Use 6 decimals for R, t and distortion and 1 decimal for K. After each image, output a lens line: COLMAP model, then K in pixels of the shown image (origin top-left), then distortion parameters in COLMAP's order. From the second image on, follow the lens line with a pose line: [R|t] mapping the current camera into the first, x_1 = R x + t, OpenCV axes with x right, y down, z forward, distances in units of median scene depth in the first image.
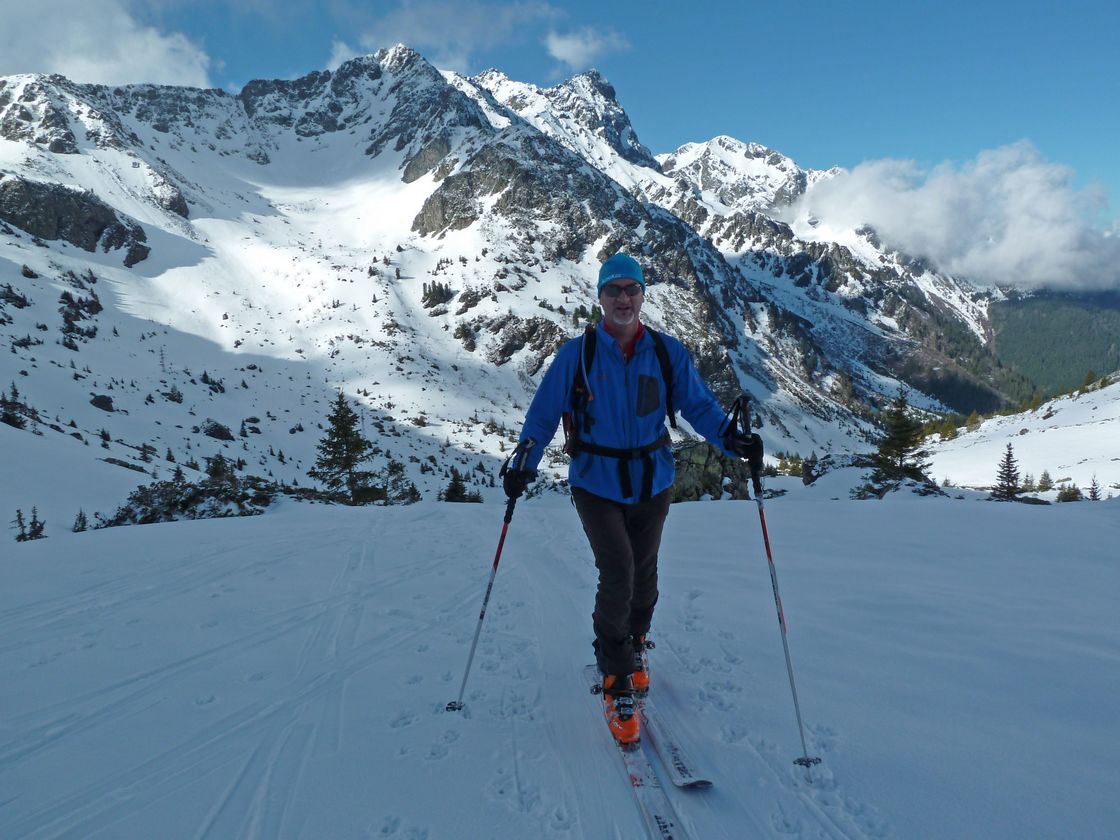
lens RADIAL K [[799.0, 0, 558.9], [0, 799.0, 418.8], [0, 0, 1]] dist [-0.014282, -0.018793]
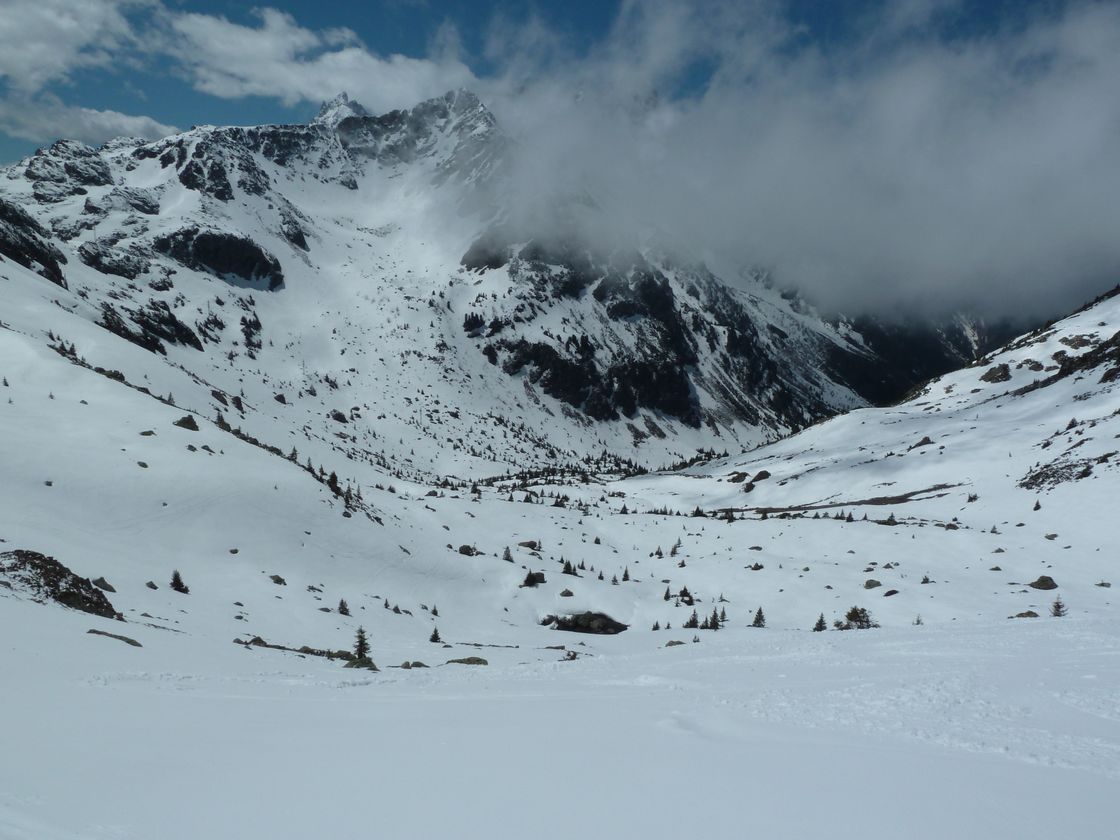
lens RADIAL K [[799.0, 0, 562.0], [0, 799.0, 420.8], [0, 0, 1]] dist [-0.014282, -0.018793]
pose [[0.995567, 0.083807, -0.042700, 0.080396], [-0.080951, 0.994614, 0.064723, -0.077571], [0.047894, -0.060980, 0.996989, -0.434041]]
